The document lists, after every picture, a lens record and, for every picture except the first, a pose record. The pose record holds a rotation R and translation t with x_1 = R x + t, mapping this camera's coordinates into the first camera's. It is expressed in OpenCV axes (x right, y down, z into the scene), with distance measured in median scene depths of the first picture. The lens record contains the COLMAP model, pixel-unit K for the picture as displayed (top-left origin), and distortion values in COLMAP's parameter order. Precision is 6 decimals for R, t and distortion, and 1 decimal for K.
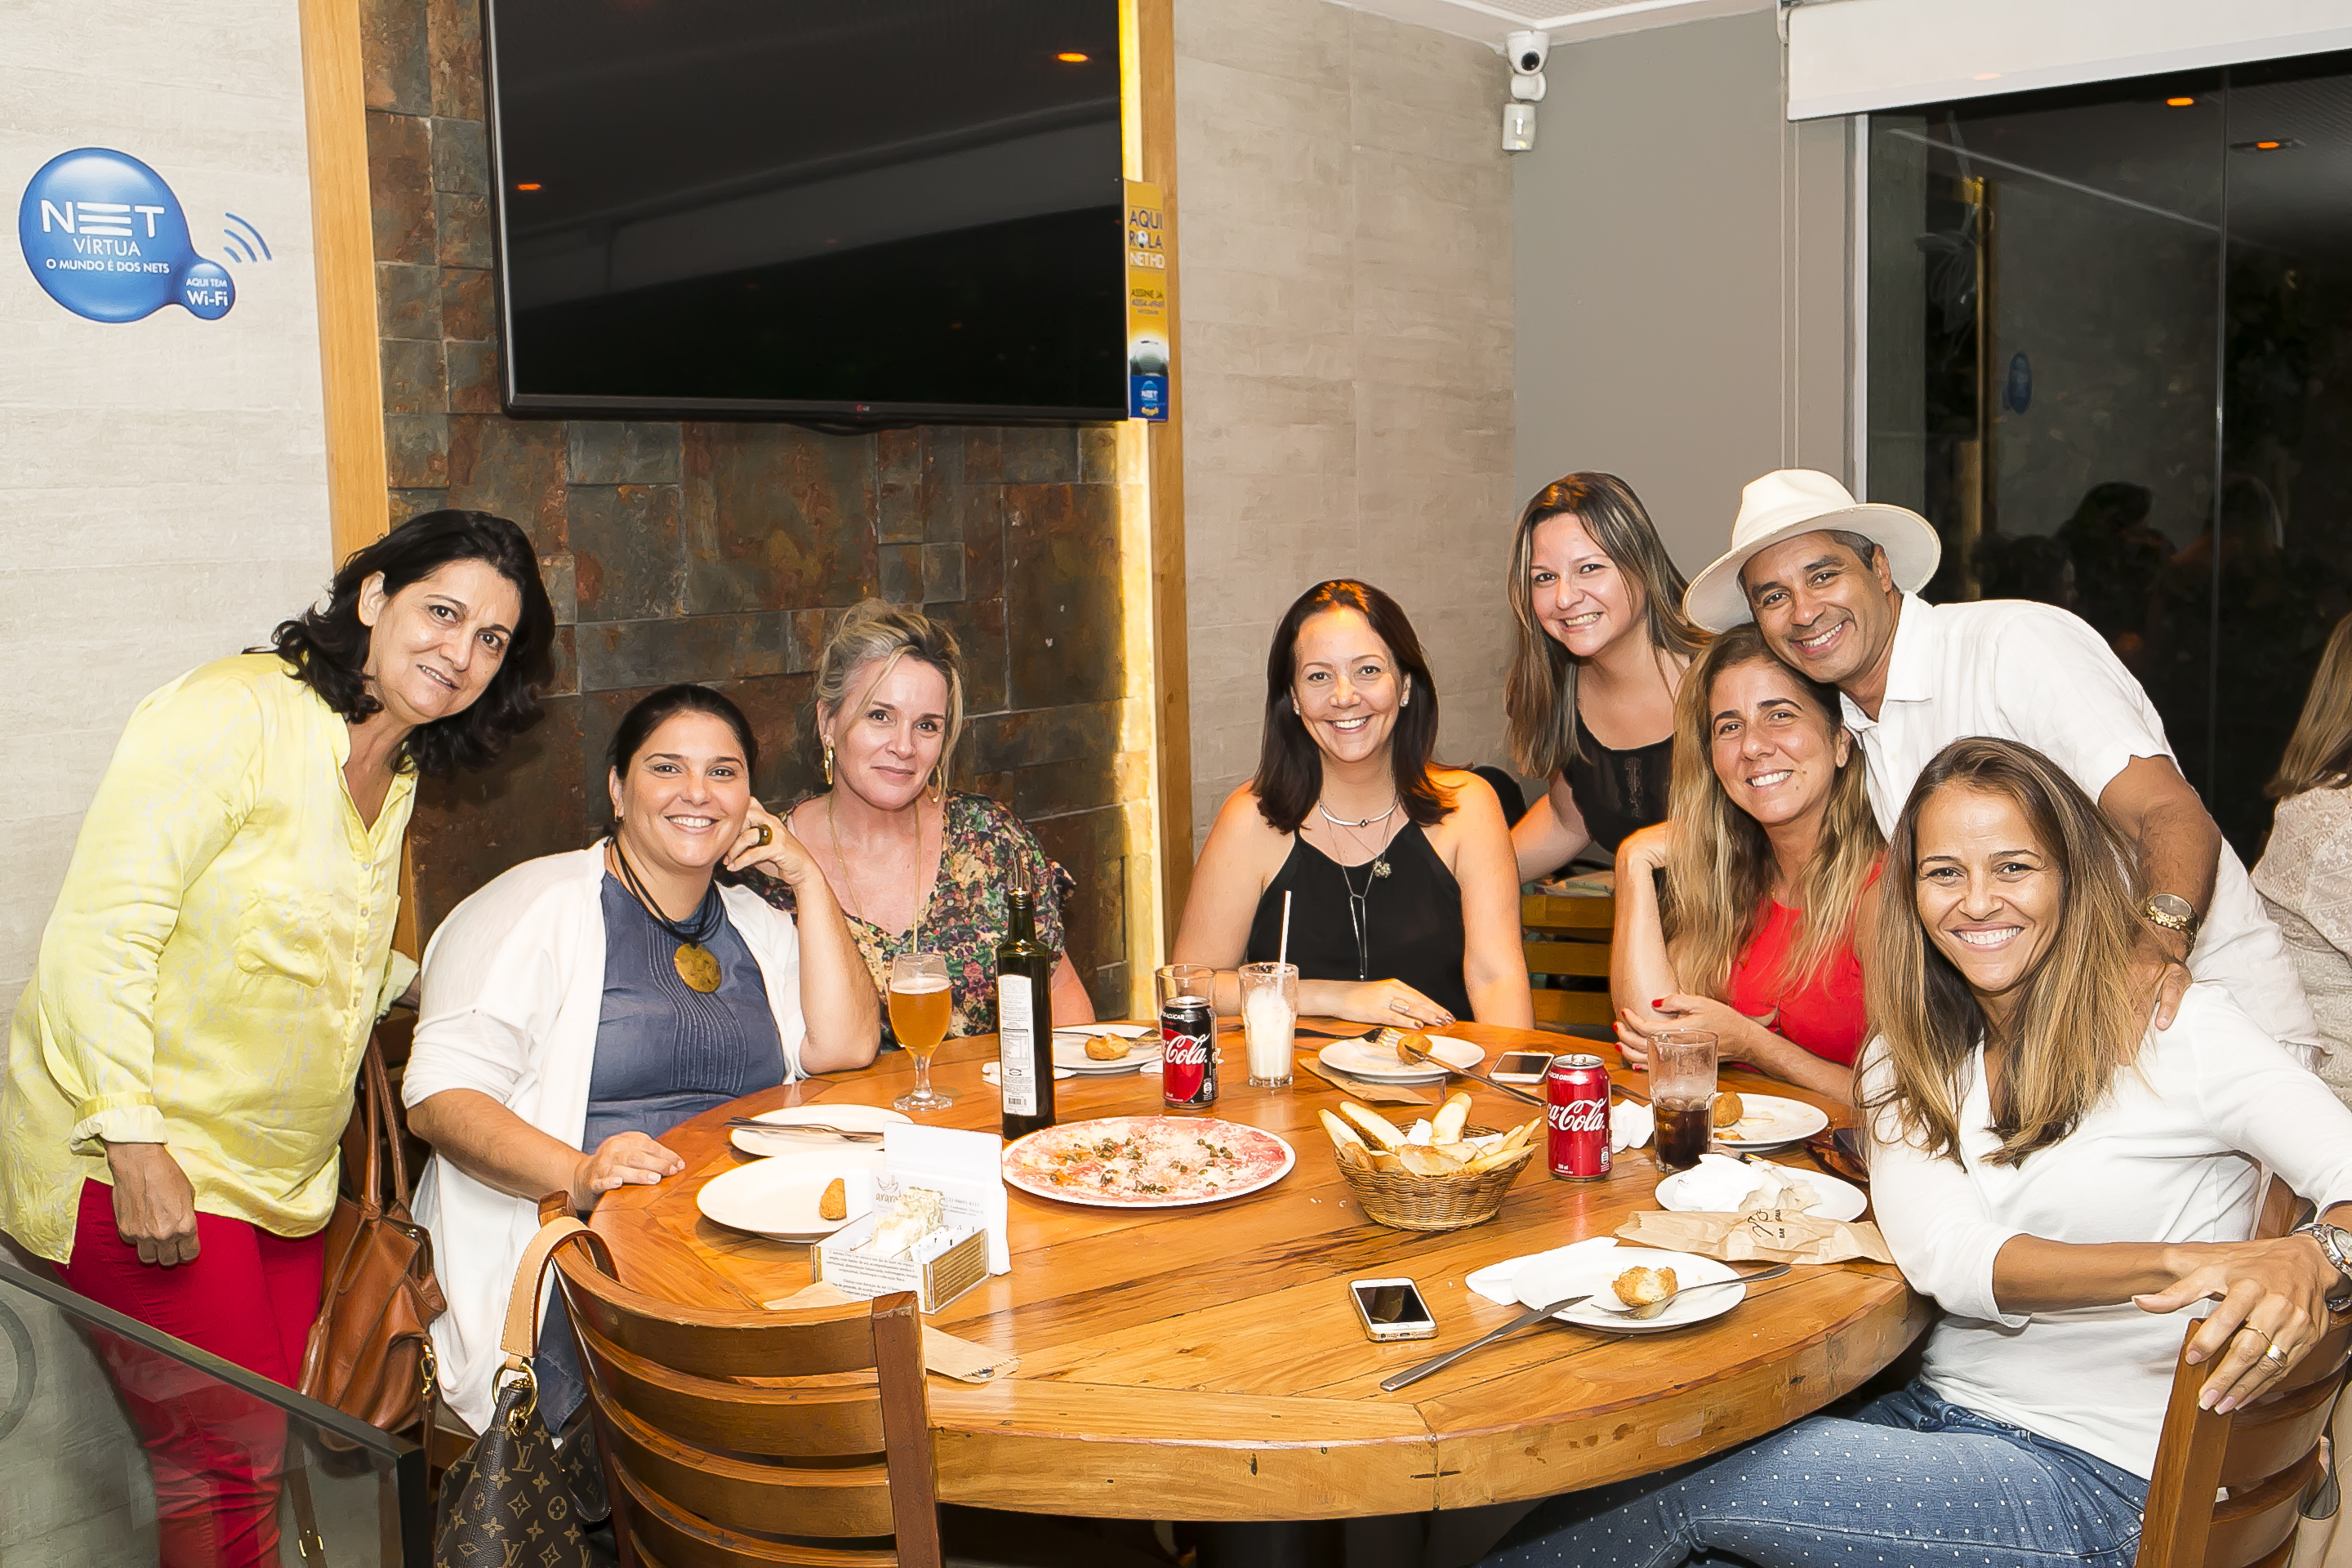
lens RADIAL K [[2262.4, 0, 1176.0], [0, 2262.4, 784.0], [0, 0, 1]] dist [-0.006877, 0.002754]
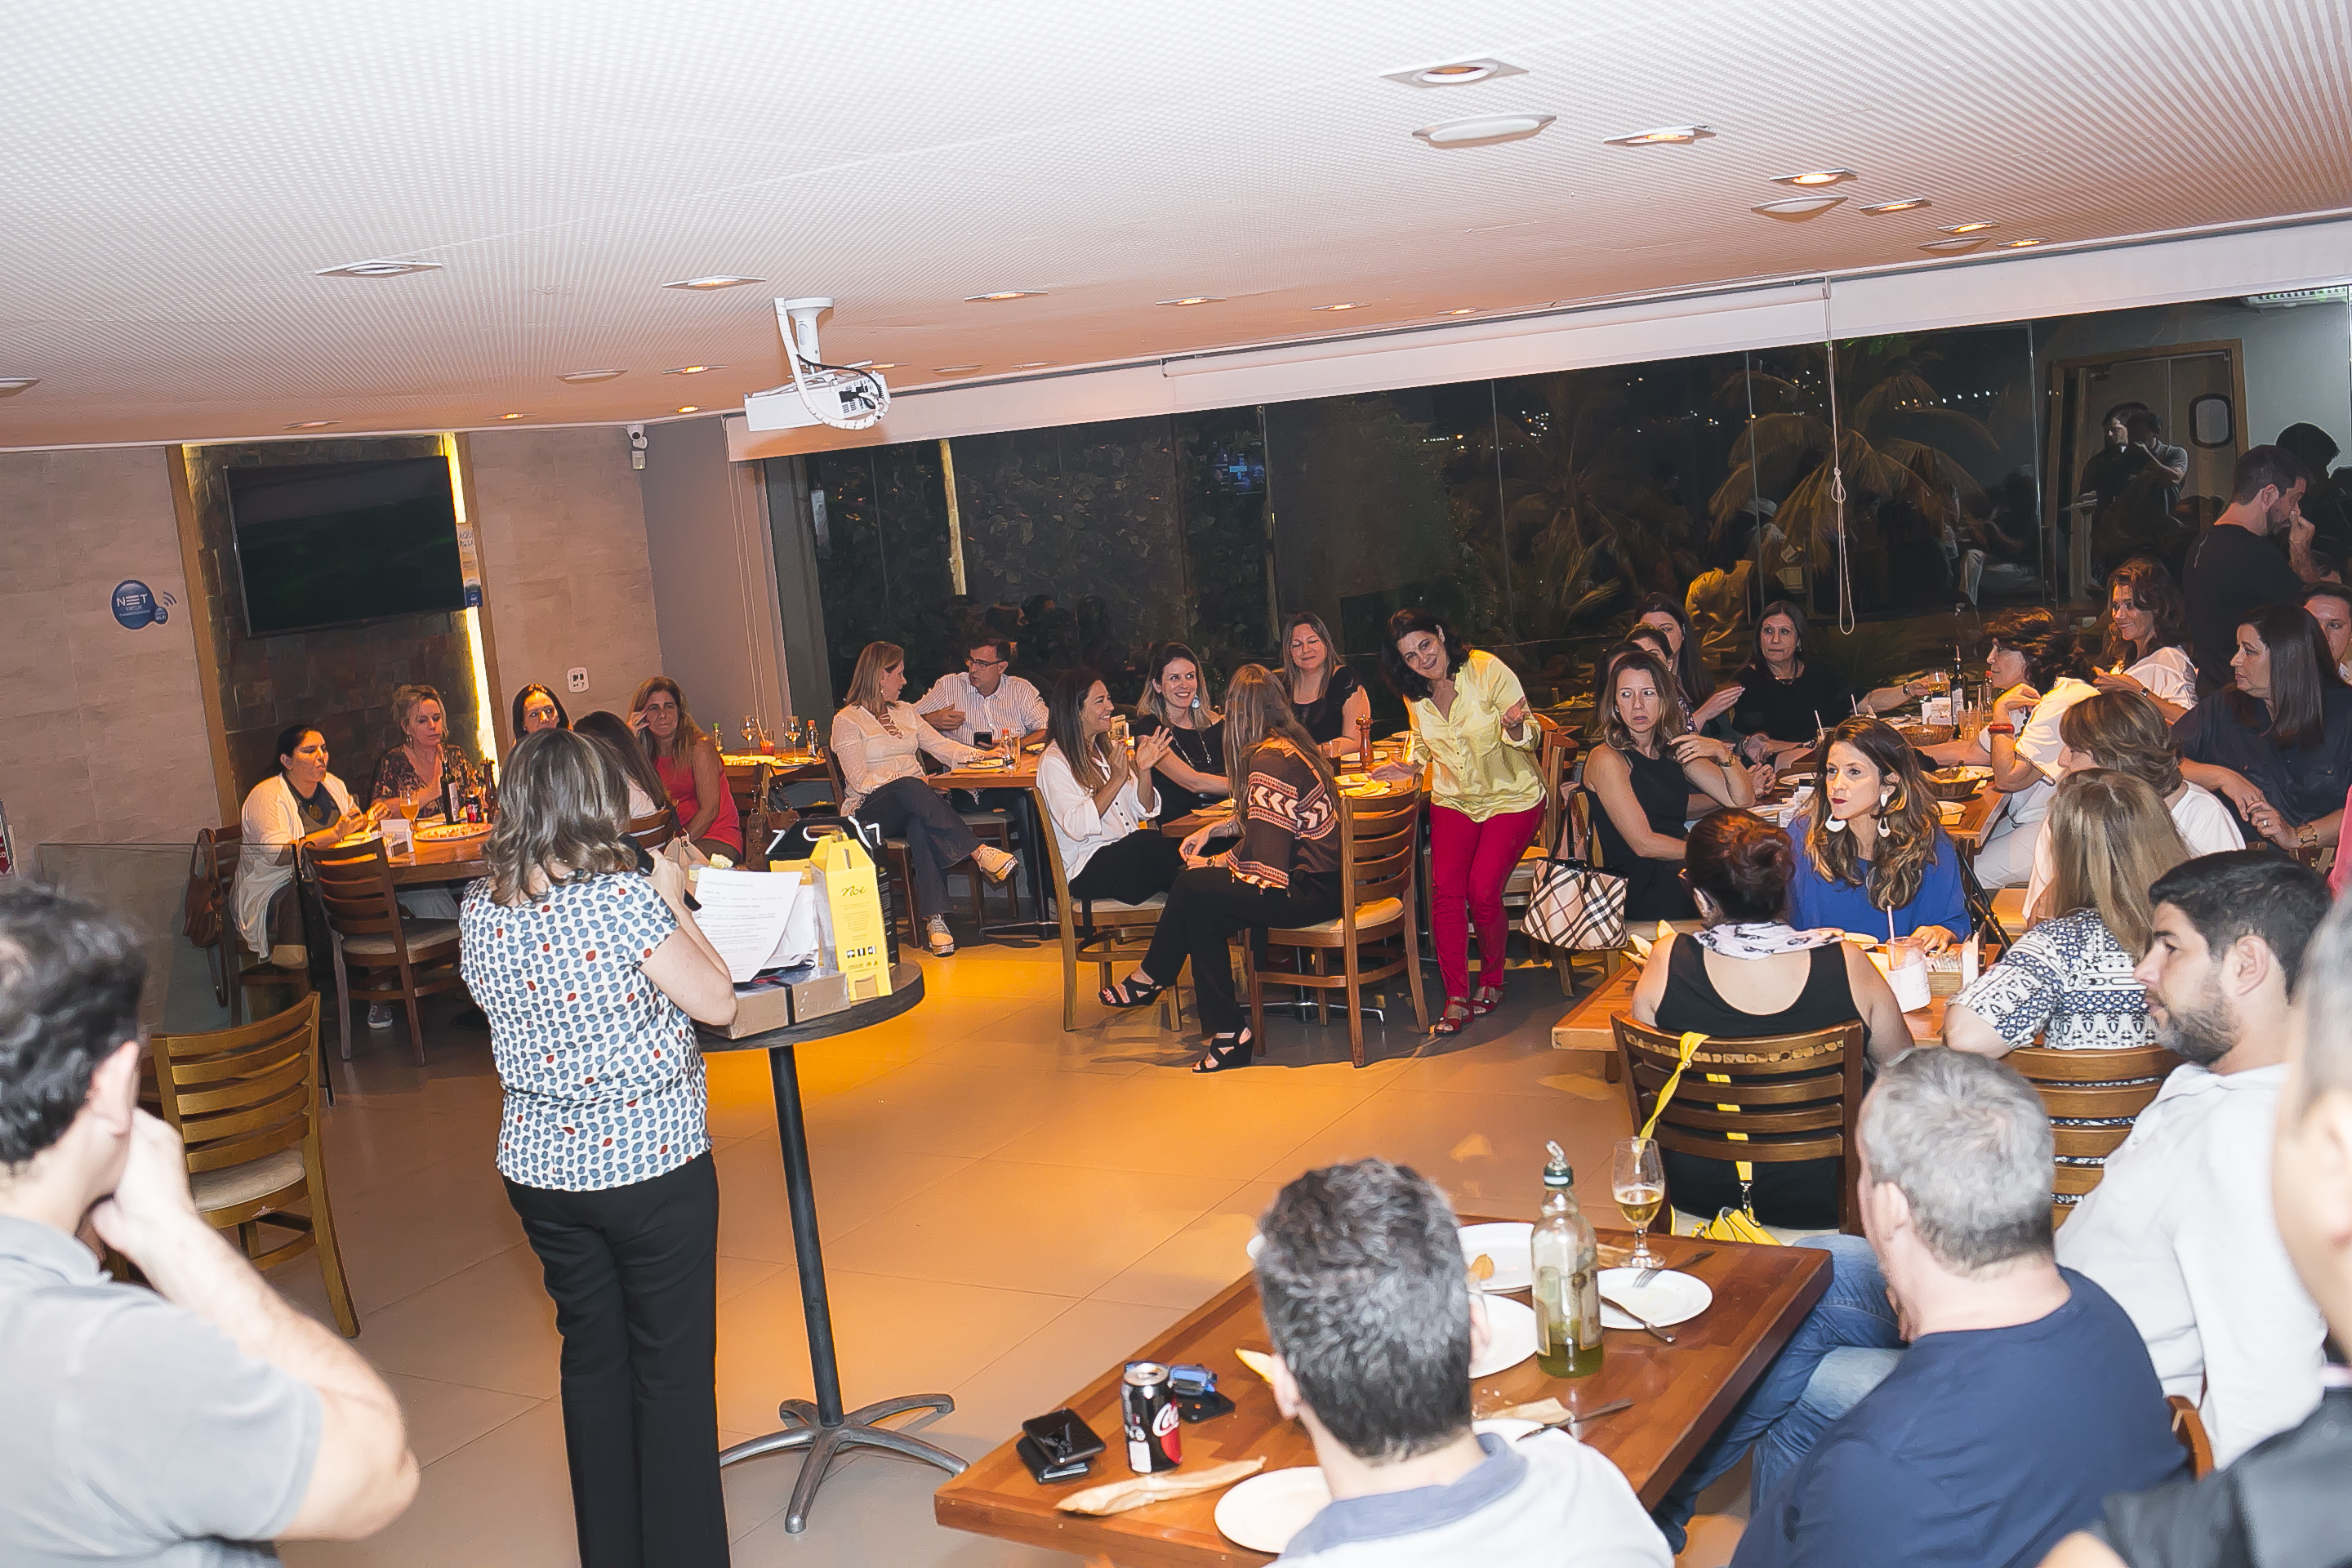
lens RADIAL K [[2370.4, 0, 1174.1], [0, 2370.4, 820.0], [0, 0, 1]] dist [-0.022744, -0.017314]
pose [[0.983045, -0.086867, 0.161482, 0.329865], [0.082688, 0.996047, 0.032436, 0.069561], [-0.163661, -0.018534, 0.986342, -1.926635]]
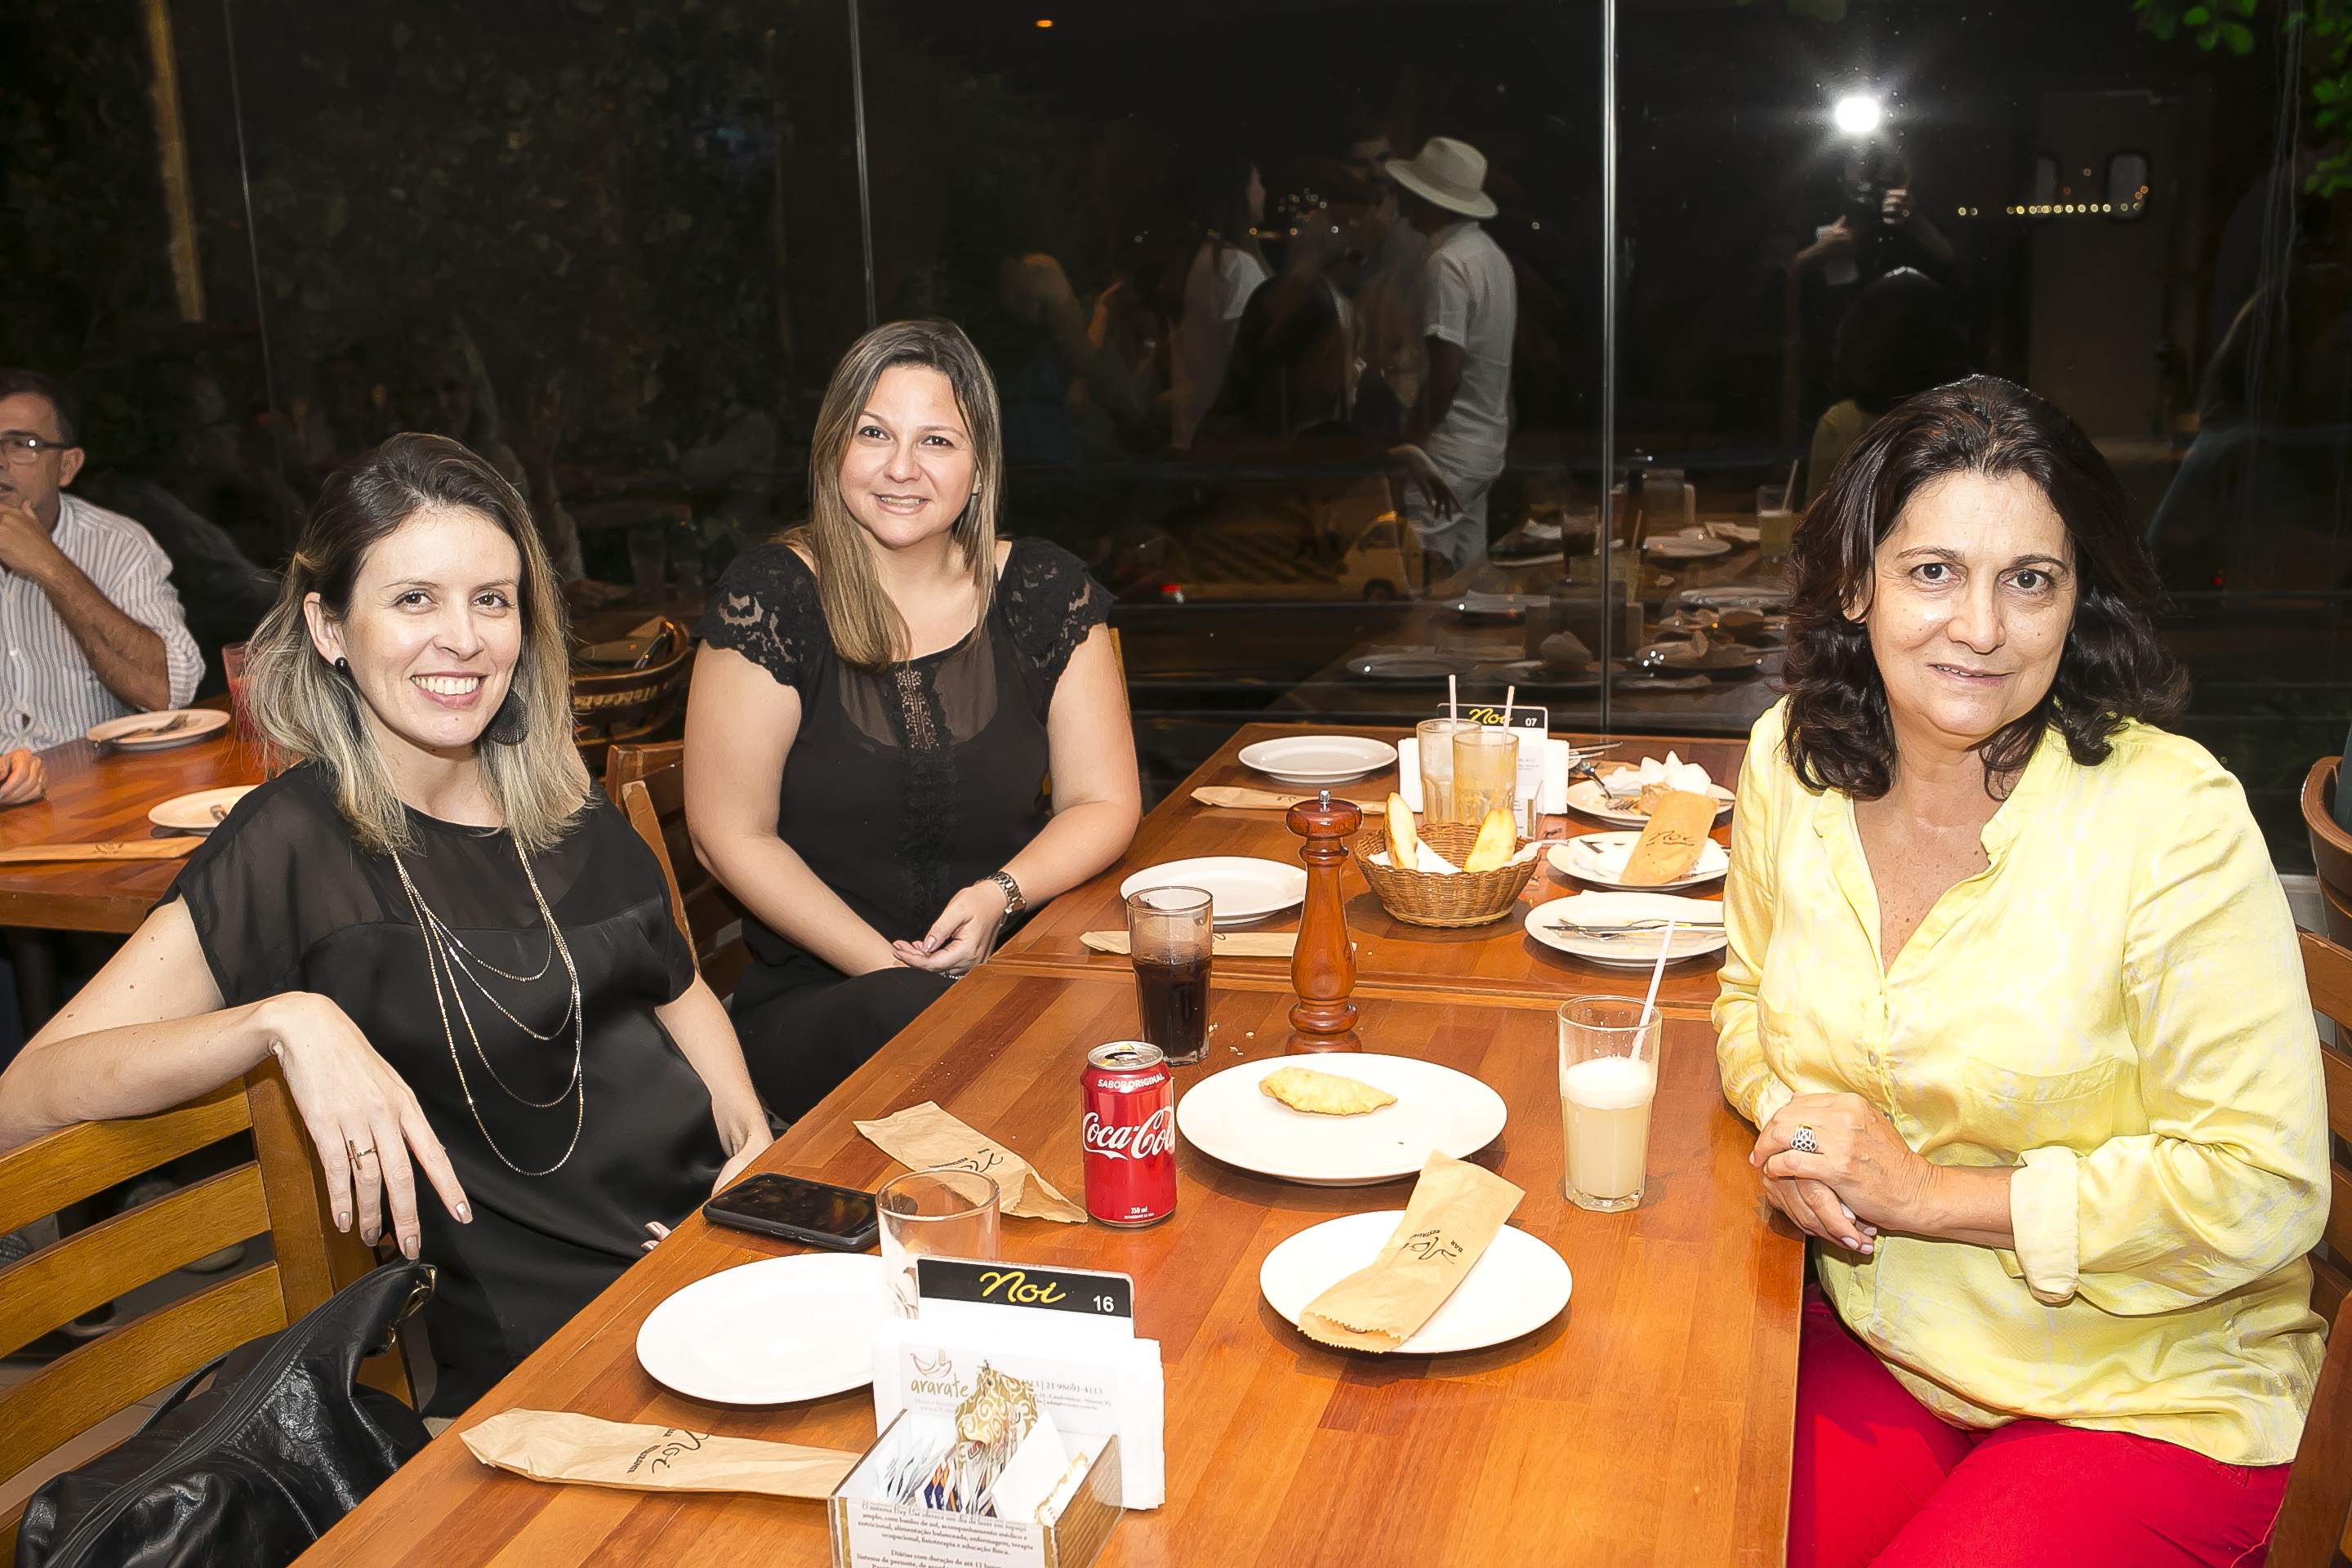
lens RADIAL K [[2312.7, 0, 1172.8], [0, 2312.7, 711.7], [0, 0, 1]] dist [-0.013397, -0.002918]
pose [[0.927441, -0.077925, 0.365762, 0.680803], [0.049559, 0.995033, 0.086327, 0.001766], [-0.370672, -0.061936, 0.926696, -0.174719]]
